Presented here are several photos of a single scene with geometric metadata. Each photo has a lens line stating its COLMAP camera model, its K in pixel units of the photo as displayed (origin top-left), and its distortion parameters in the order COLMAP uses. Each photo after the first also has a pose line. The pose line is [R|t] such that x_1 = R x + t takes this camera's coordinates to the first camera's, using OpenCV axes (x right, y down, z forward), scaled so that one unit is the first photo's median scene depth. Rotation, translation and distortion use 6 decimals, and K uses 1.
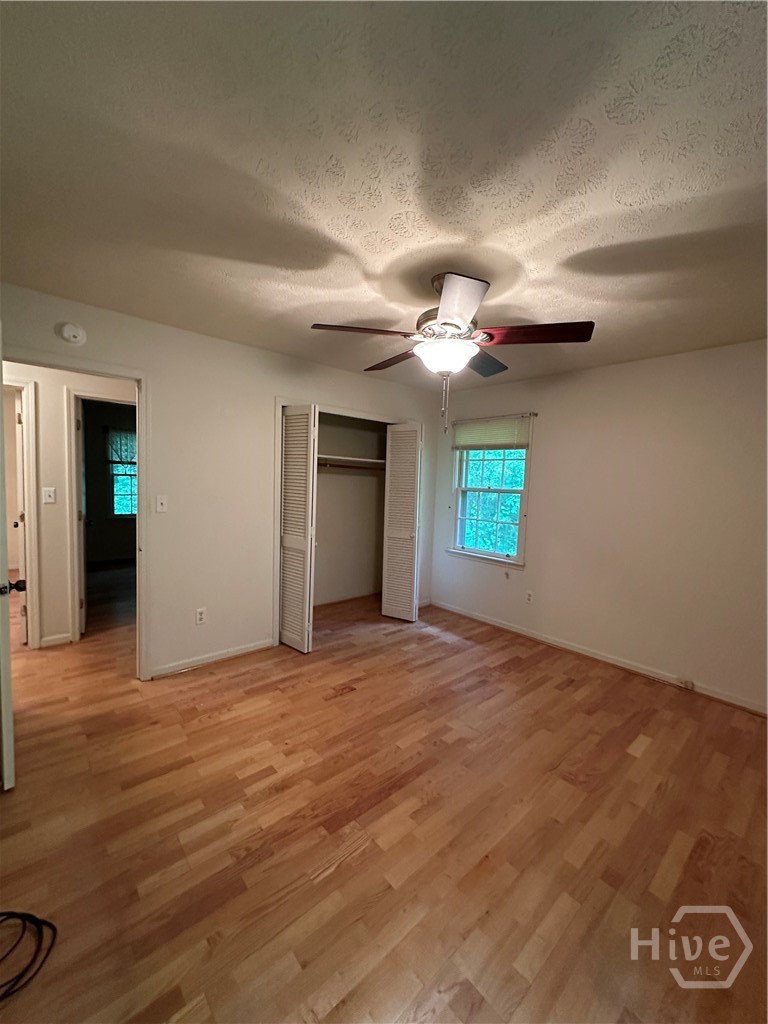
lens RADIAL K [[407.2, 0, 383.1], [0, 407.2, 511.4], [0, 0, 1]] dist [-0.004143, 0.000638]
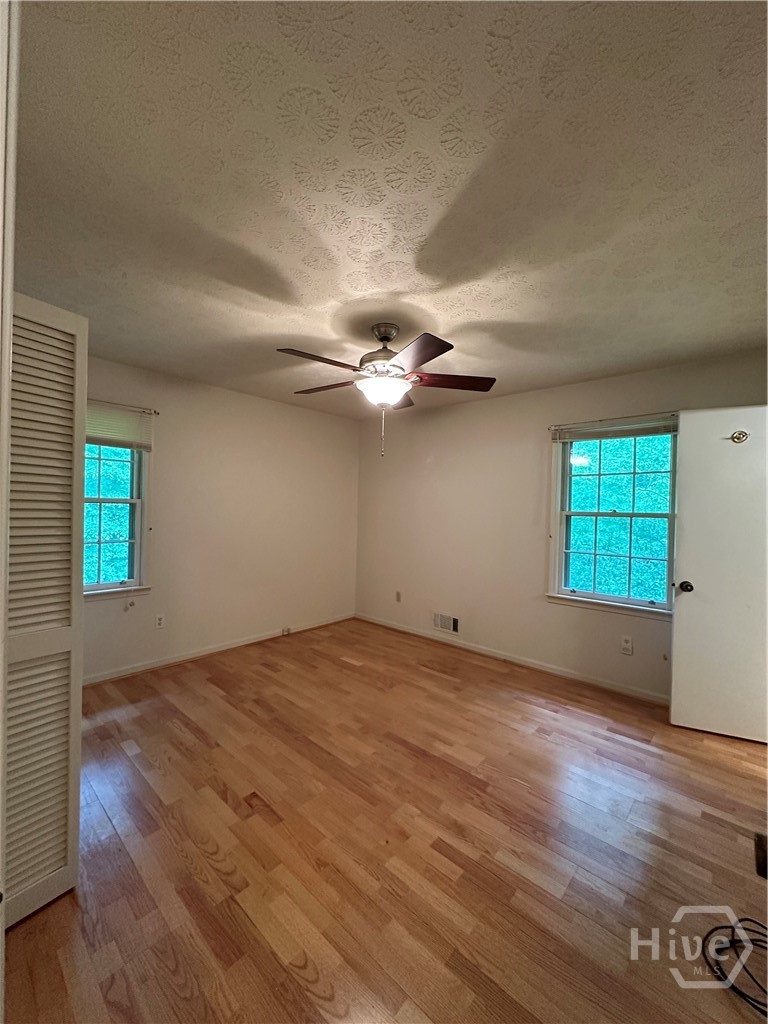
lens RADIAL K [[407.2, 0, 383.1], [0, 407.2, 511.4], [0, 0, 1]] dist [-0.004143, 0.000638]
pose [[-0.110311, -0.045400, 0.992860, -0.945585], [0.046354, 0.997634, 0.050768, -0.080290], [-0.992816, 0.051623, -0.107946, 1.042237]]
